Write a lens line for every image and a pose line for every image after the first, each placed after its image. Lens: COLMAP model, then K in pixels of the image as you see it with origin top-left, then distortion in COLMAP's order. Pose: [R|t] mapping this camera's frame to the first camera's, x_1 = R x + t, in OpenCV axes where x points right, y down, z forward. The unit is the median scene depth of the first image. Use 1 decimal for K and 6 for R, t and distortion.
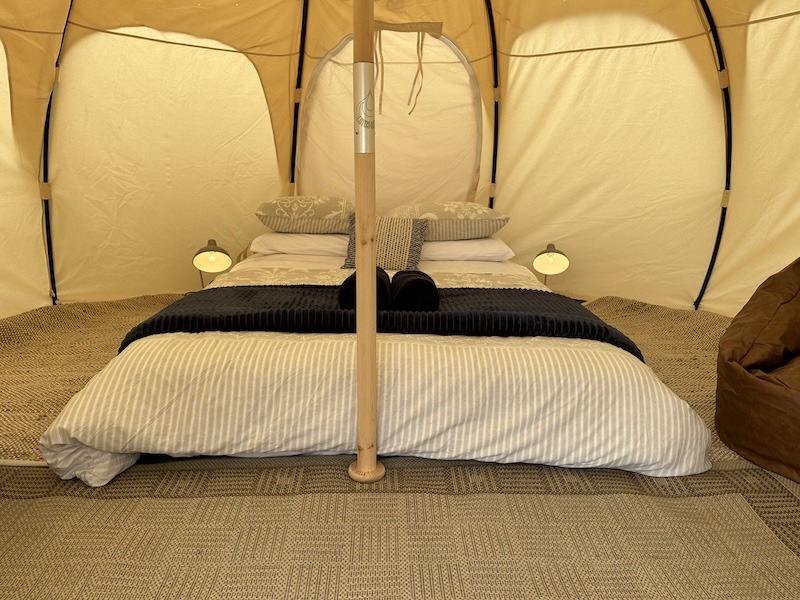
lens RADIAL K [[556.0, 0, 400.0], [0, 556.0, 300.0], [0, 0, 1]] dist [0.061687, -0.132754]
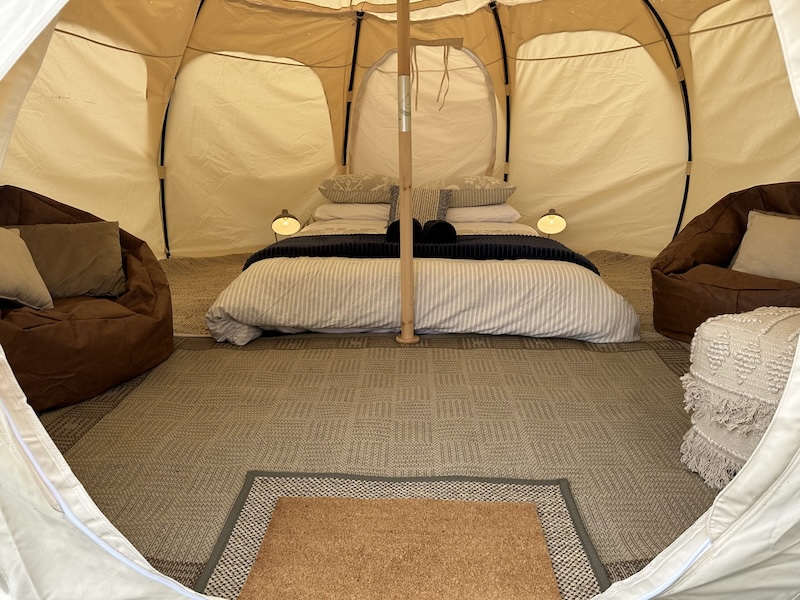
lens RADIAL K [[598.6, 0, 400.0], [0, 598.6, 300.0], [0, 0, 1]] dist [0.093626, -0.266337]
pose [[0.998151, -0.009024, -0.060109, 0.020216], [0.008331, 0.999896, -0.011764, 0.212594], [0.060208, 0.011242, 0.998123, -0.653401]]
